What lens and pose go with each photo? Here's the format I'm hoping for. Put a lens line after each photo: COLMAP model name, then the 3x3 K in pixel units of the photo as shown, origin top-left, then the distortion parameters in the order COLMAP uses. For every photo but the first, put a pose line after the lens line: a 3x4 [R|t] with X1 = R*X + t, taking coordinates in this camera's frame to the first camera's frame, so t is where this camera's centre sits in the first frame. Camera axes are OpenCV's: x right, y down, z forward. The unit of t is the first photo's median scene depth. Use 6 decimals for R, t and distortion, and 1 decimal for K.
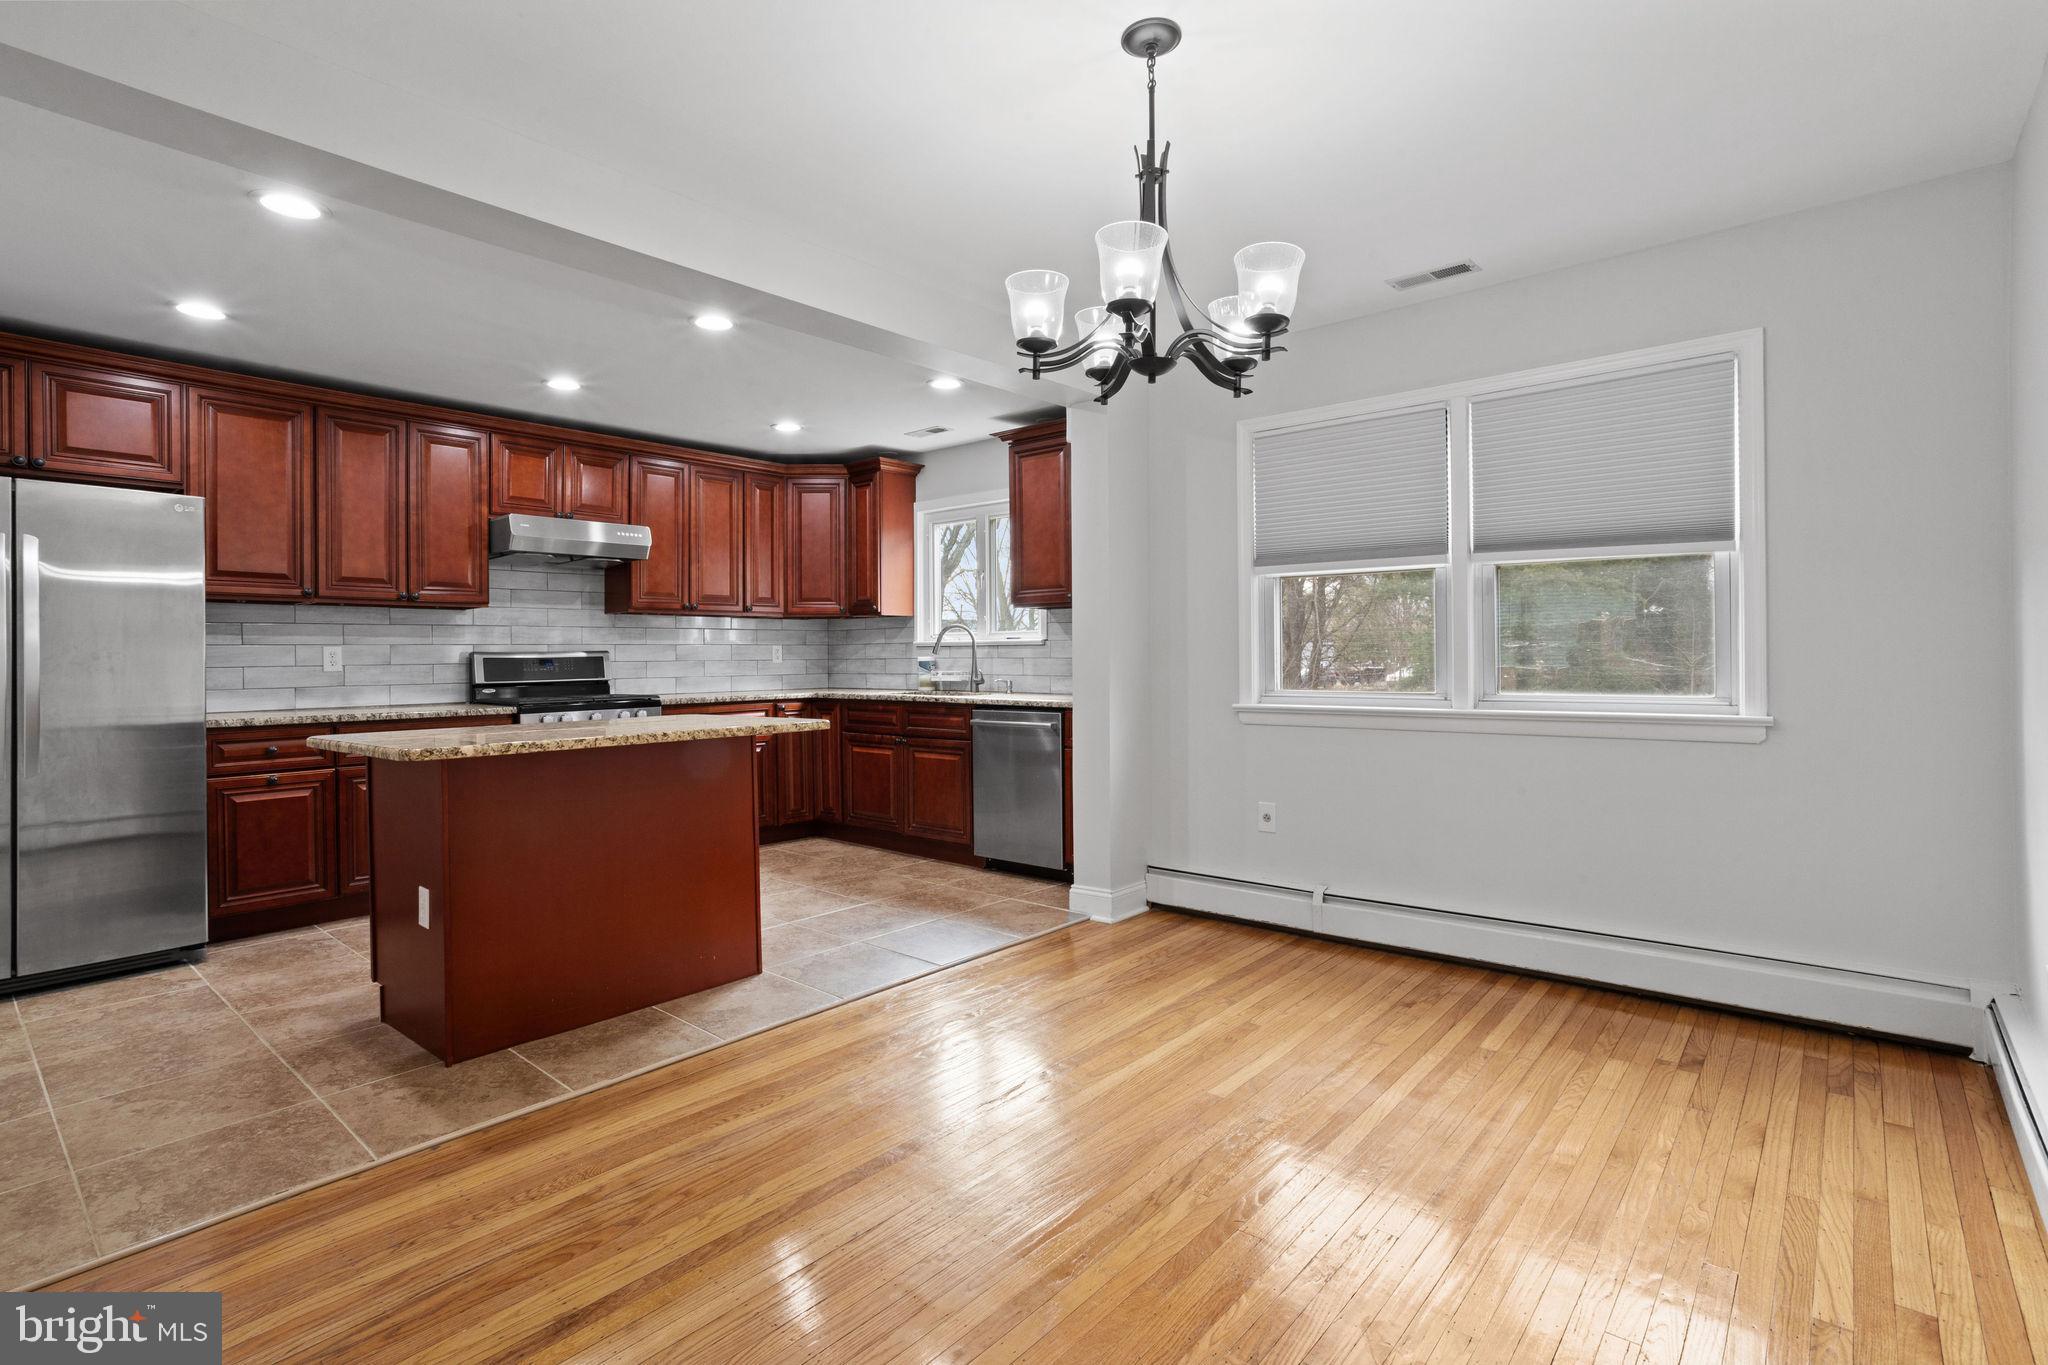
lens RADIAL K [[980.3, 0, 959.3], [0, 980.3, 661.6], [0, 0, 1]] dist [-0.005465, 0.017718]
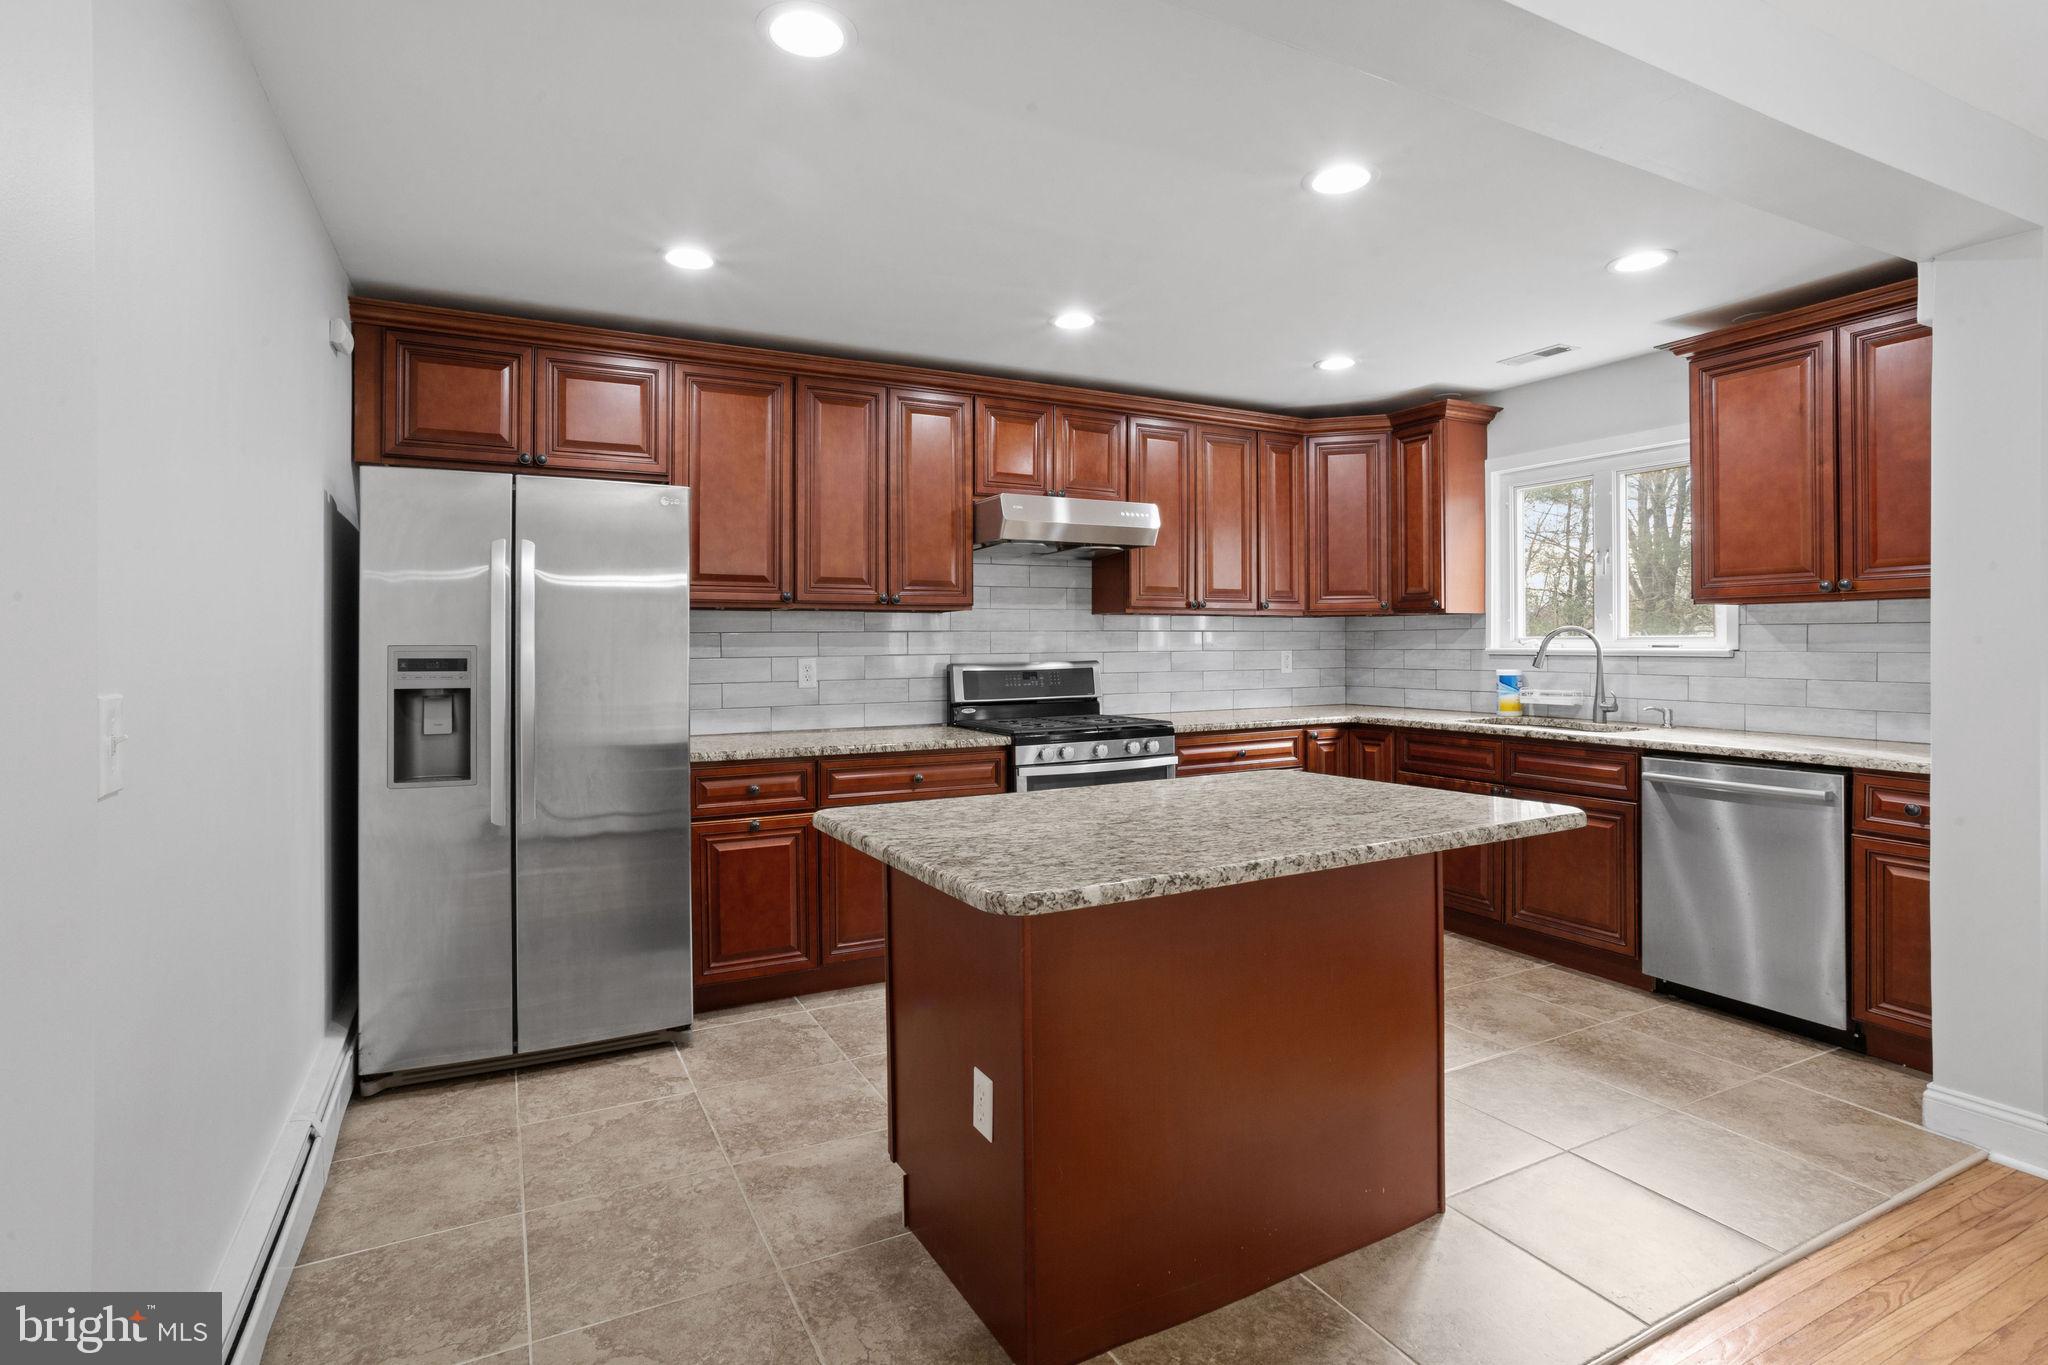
lens RADIAL K [[980.3, 0, 990.6], [0, 980.3, 650.2], [0, 0, 1]] dist [-0.005465, 0.017718]
pose [[0.941565, 0.006893, -0.336759, -0.199258], [-0.005494, 0.999972, 0.005108, -0.027481], [0.336785, -0.002960, 0.941577, 0.245120]]
